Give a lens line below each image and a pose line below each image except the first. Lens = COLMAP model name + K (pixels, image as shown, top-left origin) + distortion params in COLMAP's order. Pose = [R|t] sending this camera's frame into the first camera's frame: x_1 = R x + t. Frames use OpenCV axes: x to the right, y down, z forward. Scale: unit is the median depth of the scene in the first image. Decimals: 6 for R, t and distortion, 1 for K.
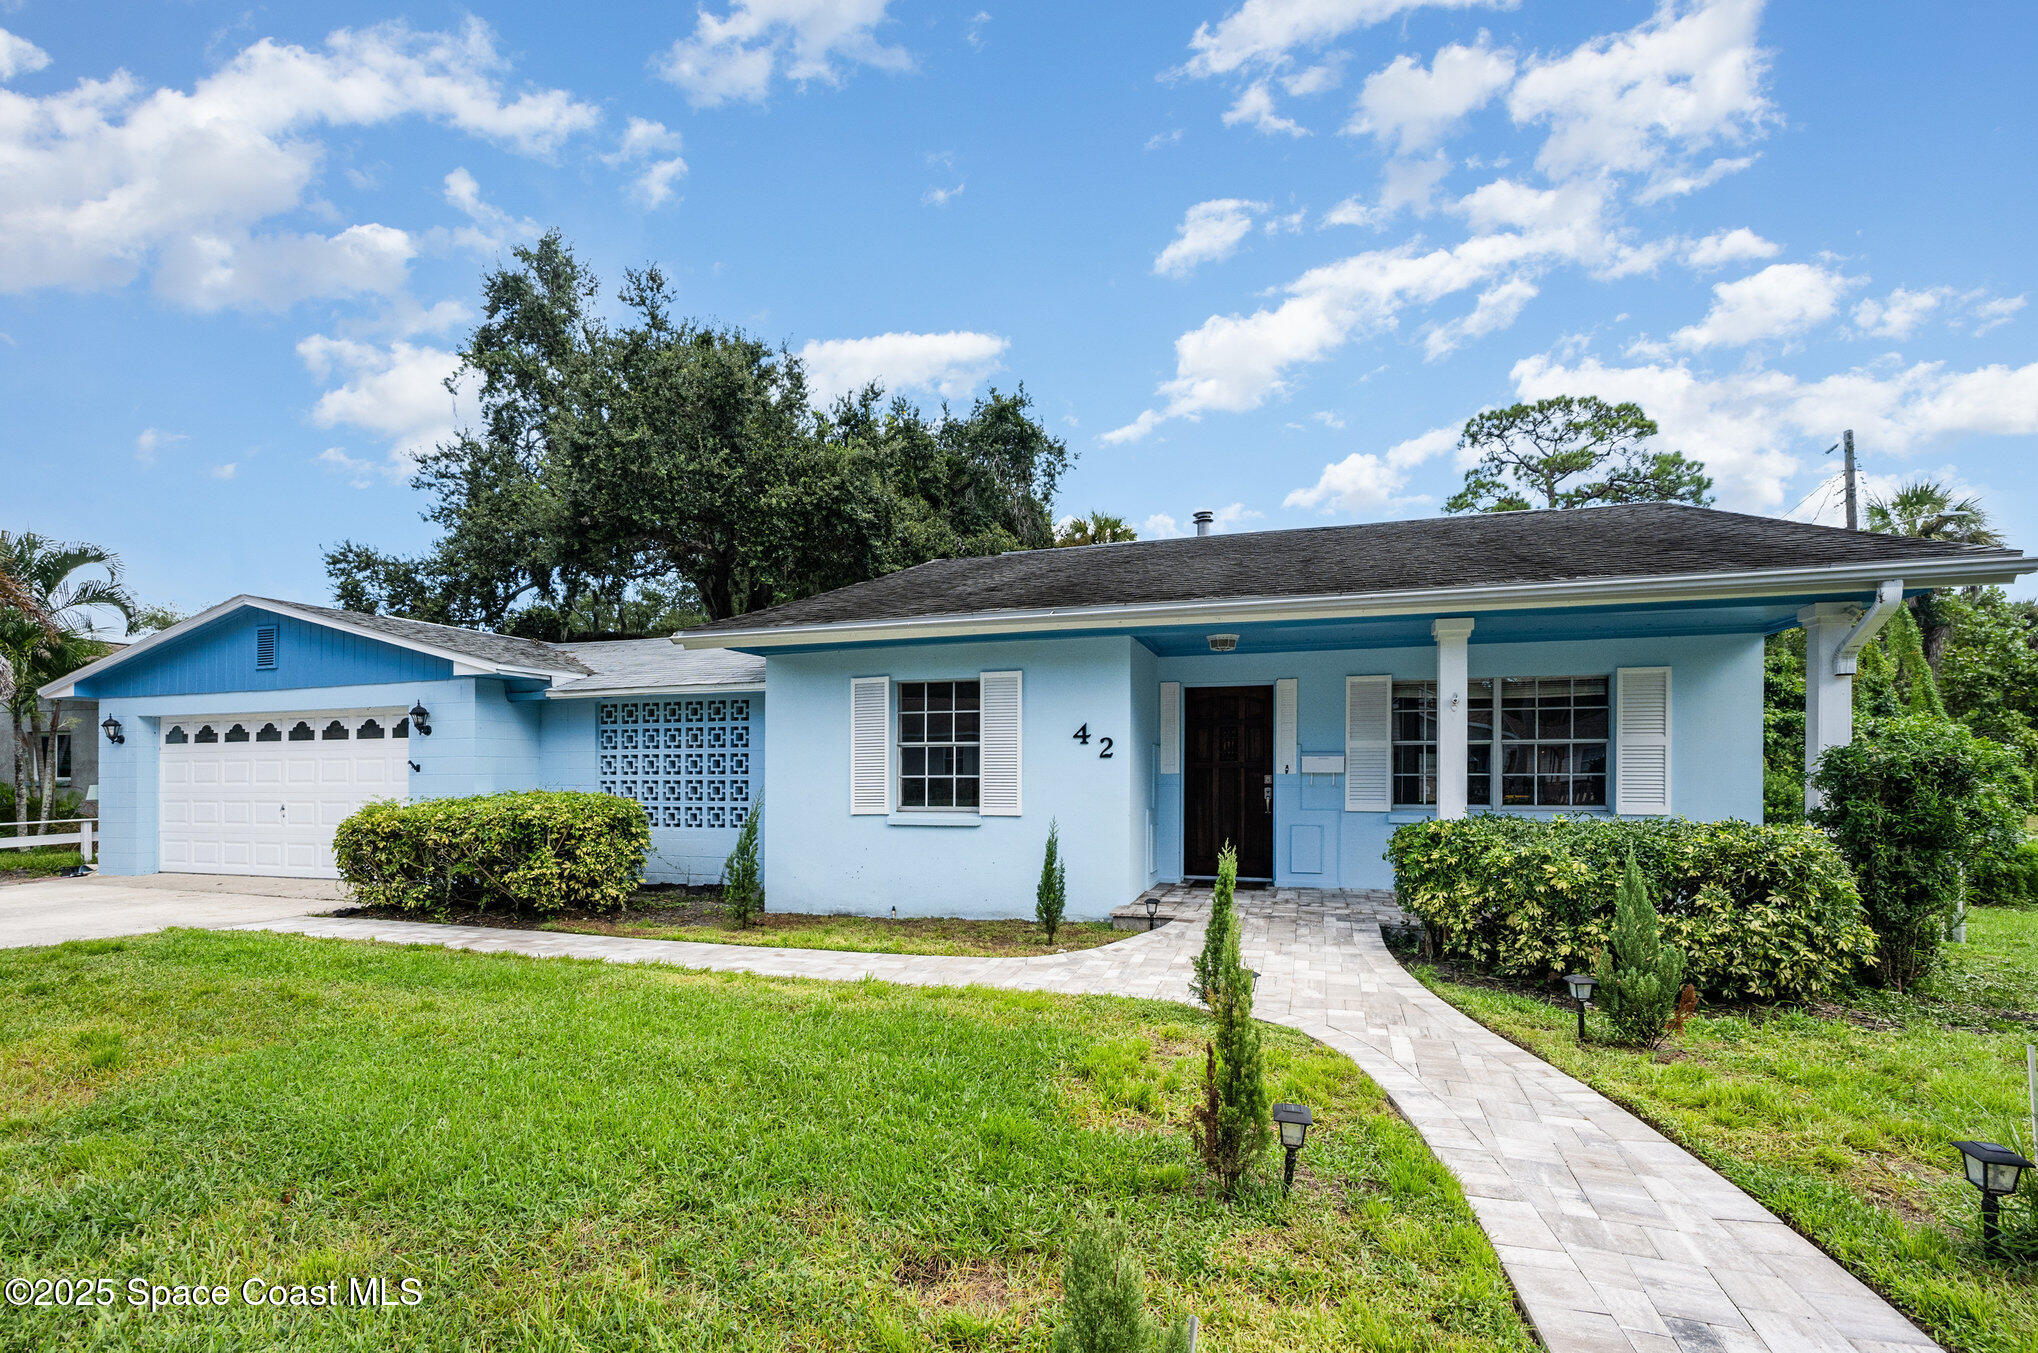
lens RADIAL K [[857.7, 0, 1053.3], [0, 857.7, 775.4], [0, 0, 1]] dist [0.000843, 0.000389]
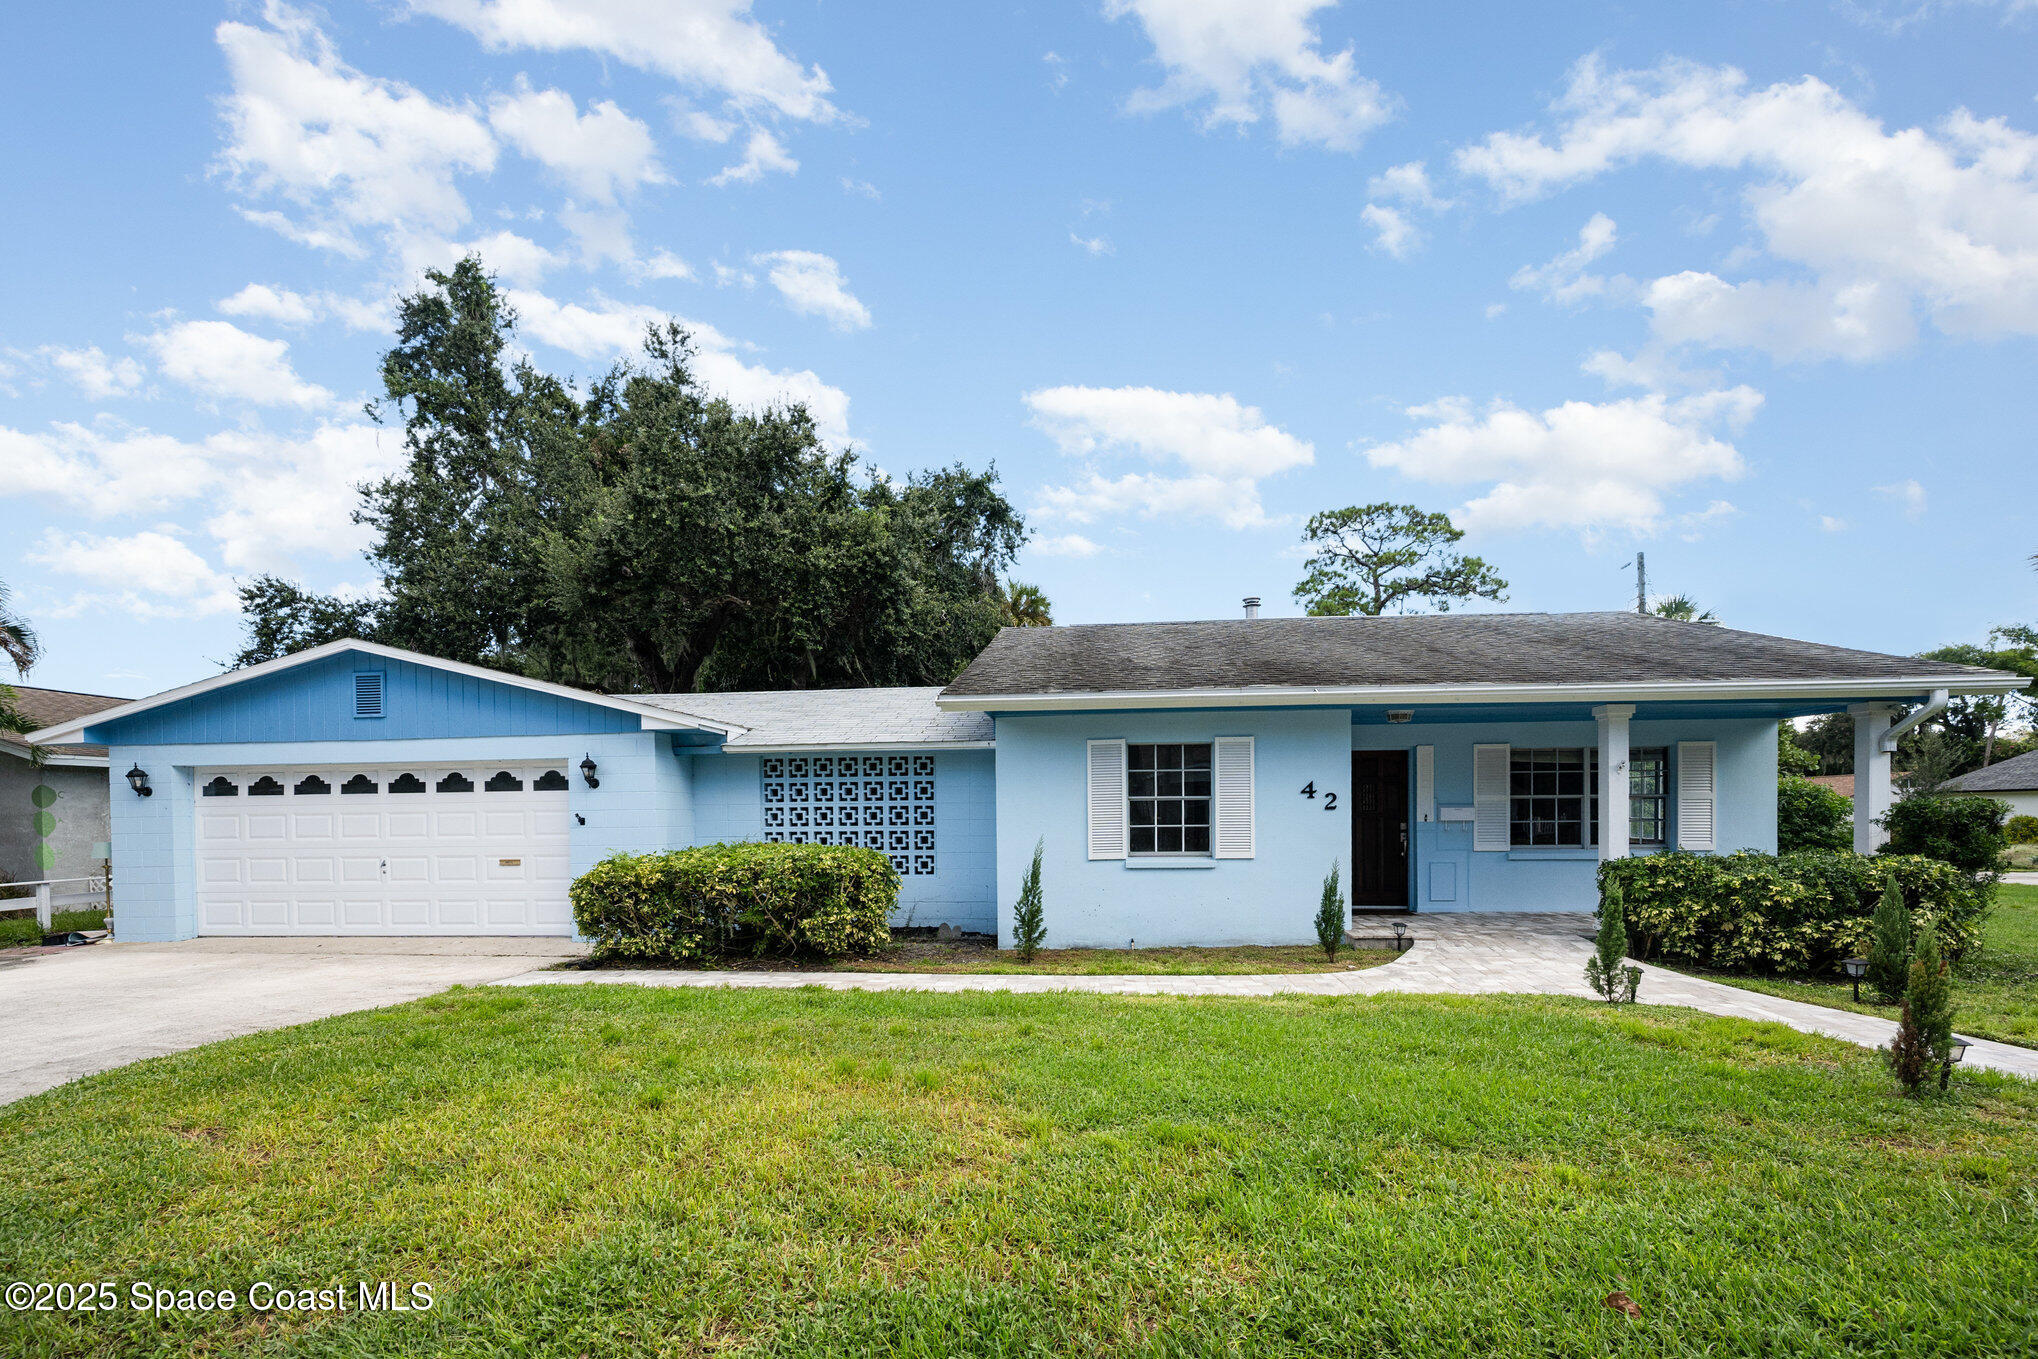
lens RADIAL K [[811.6, 0, 1025.1], [0, 811.6, 832.6], [0, 0, 1]] dist [0.000089, -0.000583]
pose [[0.980065, -0.008642, 0.198488, -0.445604], [0.006439, 0.999910, 0.011743, -0.003300], [-0.198572, -0.010230, 0.980033, -0.030709]]
